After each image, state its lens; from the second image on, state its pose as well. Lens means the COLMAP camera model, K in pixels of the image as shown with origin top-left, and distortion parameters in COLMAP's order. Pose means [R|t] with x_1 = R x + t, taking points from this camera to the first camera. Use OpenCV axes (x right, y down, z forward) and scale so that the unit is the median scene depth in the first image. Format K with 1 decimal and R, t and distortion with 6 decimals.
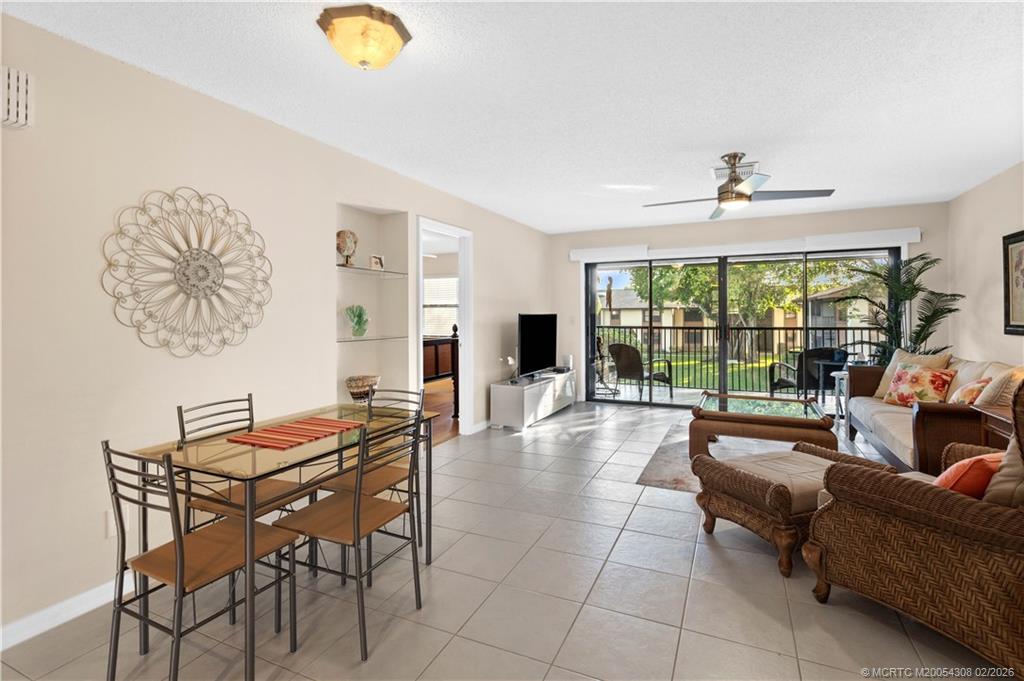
lens RADIAL K [[489.9, 0, 513.9], [0, 489.9, 318.7], [0, 0, 1]] dist [0.001407, 0.000040]
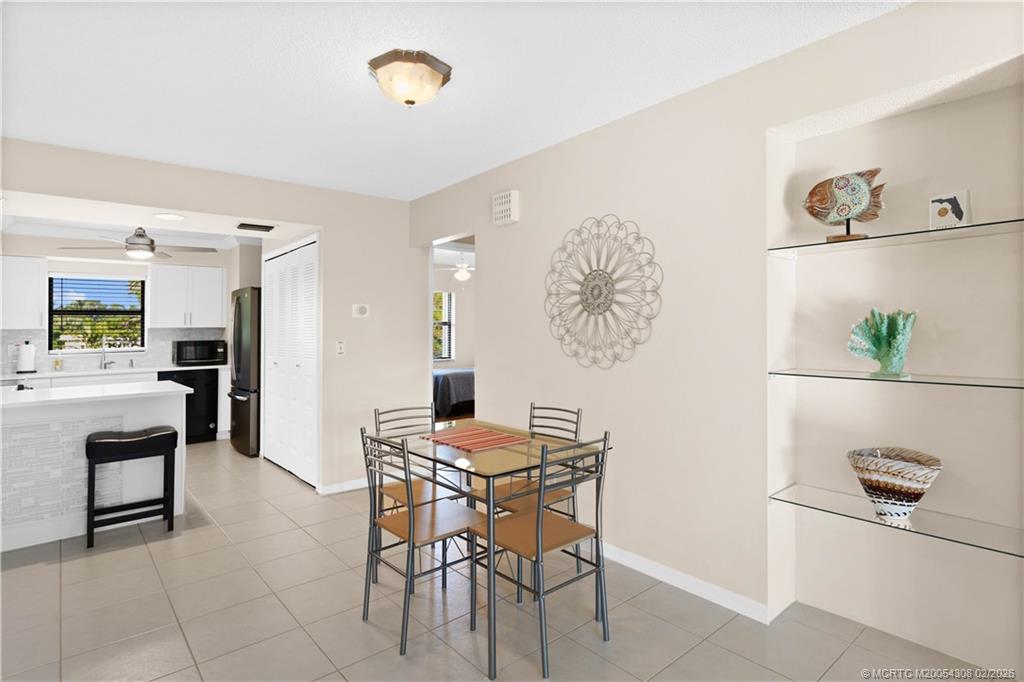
lens RADIAL K [[537.9, 0, 513.9], [0, 537.9, 317.1], [0, 0, 1]] dist [-0.001205, 0.000051]
pose [[-0.430914, -0.007380, -0.902363, 0.499982], [0.007863, 0.999898, -0.011933, -0.023044], [0.902359, -0.012237, -0.430812, 1.293493]]
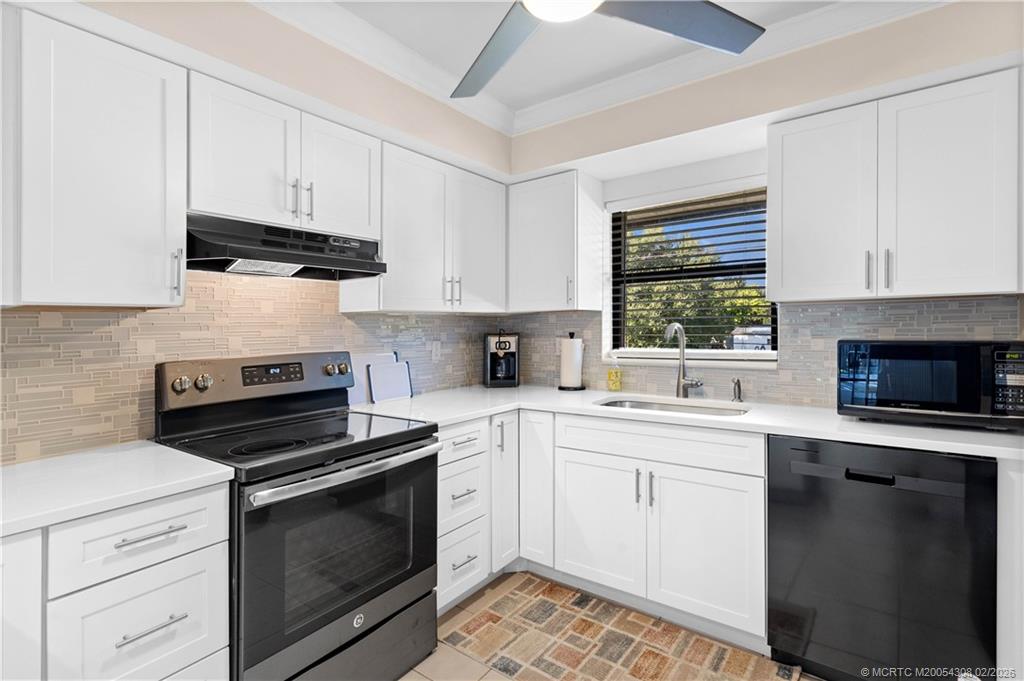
lens RADIAL K [[492.3, 0, 515.7], [0, 492.3, 334.3], [0, 0, 1]] dist [0.002632, -0.000221]
pose [[-0.978805, 0.018203, 0.203982, -0.698784], [0.024123, 0.999356, 0.026577, 0.004704], [-0.203367, 0.030935, -0.978614, -0.297747]]
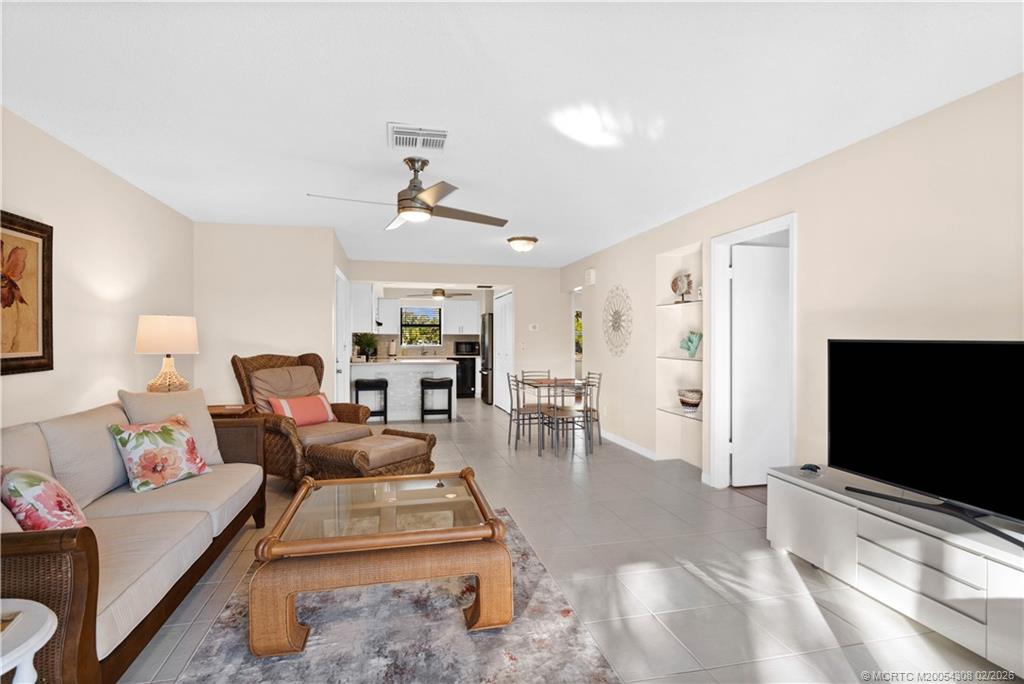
lens RADIAL K [[526.4, 0, 515.3], [0, 526.4, 340.8], [0, 0, 1]] dist [0.001440, 0.001513]
pose [[-0.788072, 0.007846, -0.615533, 1.235936], [-0.002737, 0.999864, 0.016249, -0.034043], [0.615576, 0.014490, -0.787944, 2.570783]]
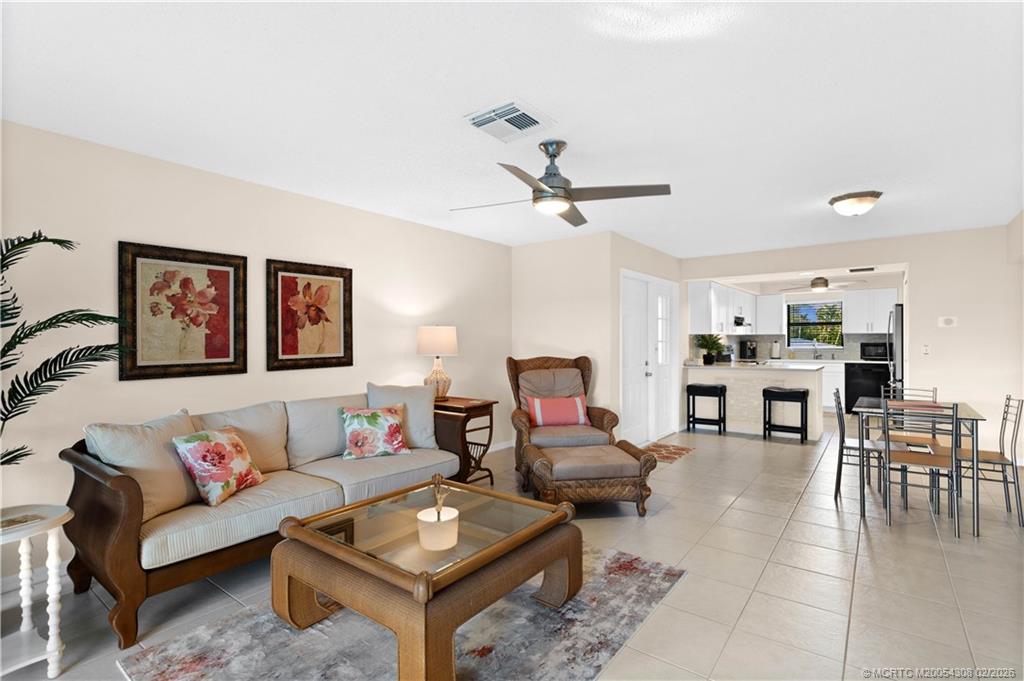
lens RADIAL K [[489.1, 0, 506.8], [0, 489.1, 340.3], [0, 0, 1]] dist [0.000719, 0.000053]
pose [[-0.973353, 0.013563, 0.228911, 0.472986], [0.016148, 0.999825, 0.009426, -0.037856], [-0.228743, 0.012872, -0.973402, 2.463875]]
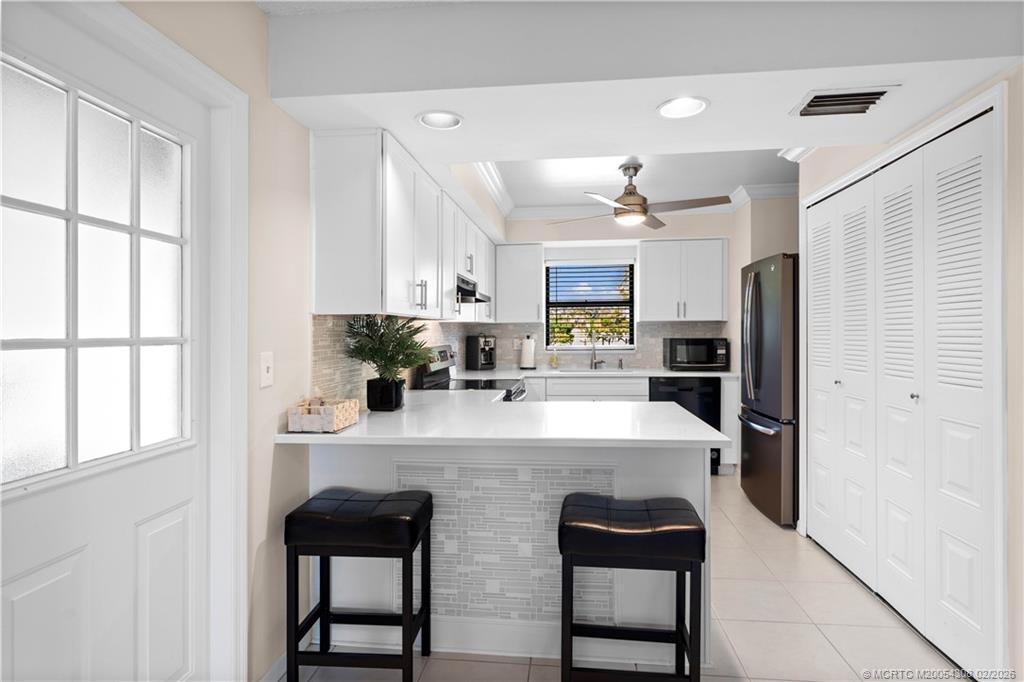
lens RADIAL K [[539.2, 0, 515.2], [0, 539.2, 328.9], [0, 0, 1]] dist [-0.002405, -0.000599]
pose [[-0.949850, 0.011634, -0.312488, 0.075811], [0.009567, 0.999921, 0.008147, -0.009171], [0.312558, 0.004749, -0.949887, 0.514007]]
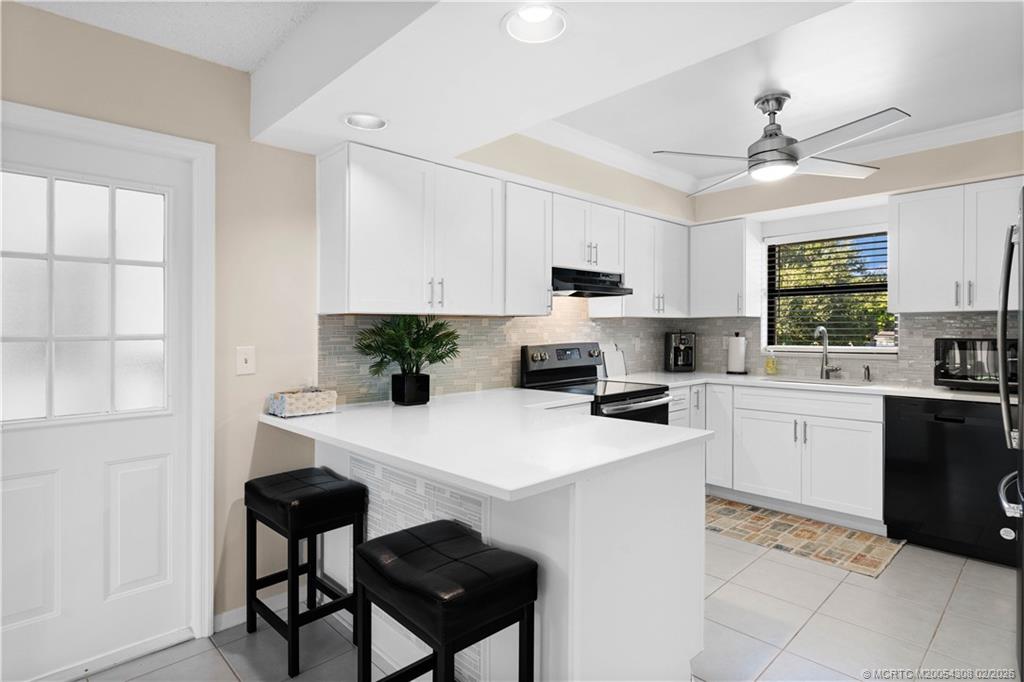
lens RADIAL K [[539.2, 0, 515.2], [0, 539.2, 328.9], [0, 0, 1]] dist [-0.002405, -0.000599]
pose [[-0.928777, 0.011843, 0.370451, -0.579241], [0.016492, 0.999820, 0.009386, -0.005106], [-0.370273, 0.014827, -0.928805, 0.384138]]
